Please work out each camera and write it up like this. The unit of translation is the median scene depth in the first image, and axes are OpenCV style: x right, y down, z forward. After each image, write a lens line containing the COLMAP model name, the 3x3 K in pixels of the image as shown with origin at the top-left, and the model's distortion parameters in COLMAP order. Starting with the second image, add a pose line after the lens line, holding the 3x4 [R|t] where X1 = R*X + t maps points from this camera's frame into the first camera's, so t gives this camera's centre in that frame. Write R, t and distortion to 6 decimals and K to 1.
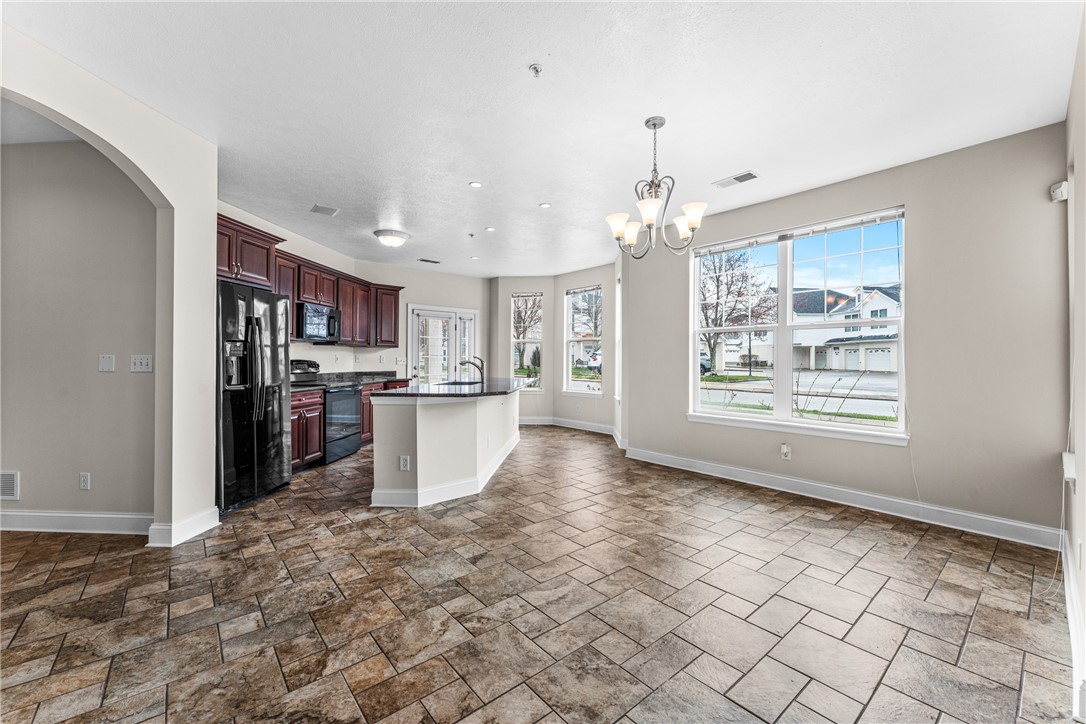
lens RADIAL K [[435.7, 0, 539.4], [0, 435.7, 355.9], [0, 0, 1]] dist [-0.006835, -0.000184]
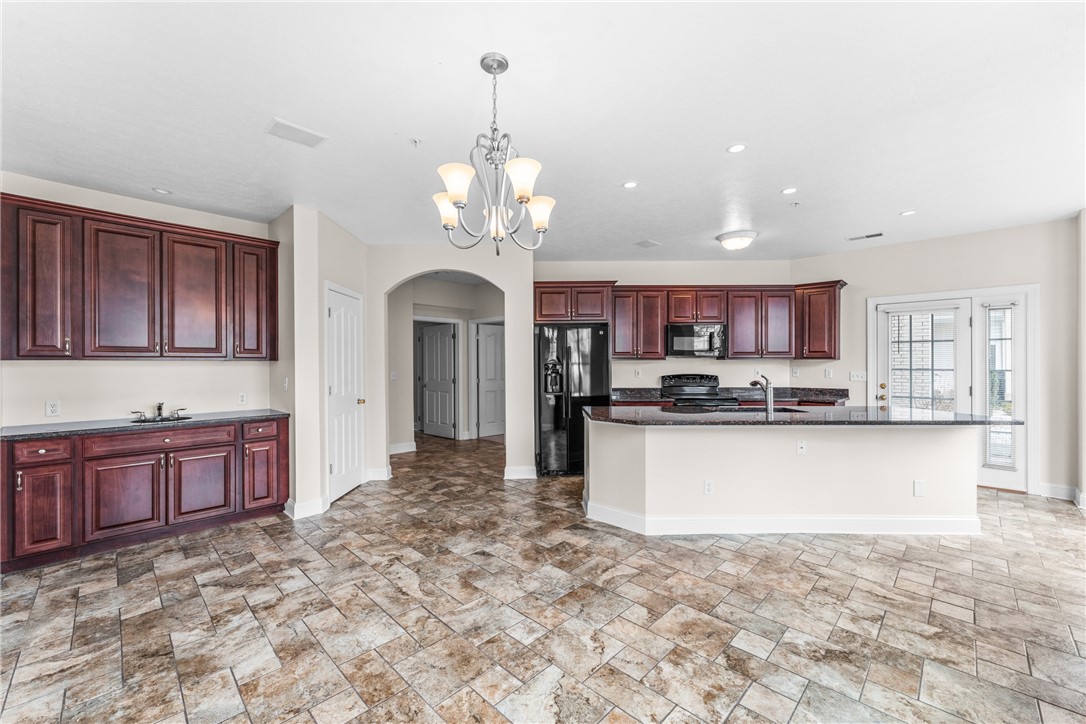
lens RADIAL K [[435.7, 0, 539.4], [0, 435.7, 368.5], [0, 0, 1]] dist [-0.006835, -0.000184]
pose [[0.097991, 0.010953, -0.995127, 0.993535], [0.006061, 0.999914, 0.011603, -0.036960], [0.995169, -0.007168, 0.097916, 1.018179]]
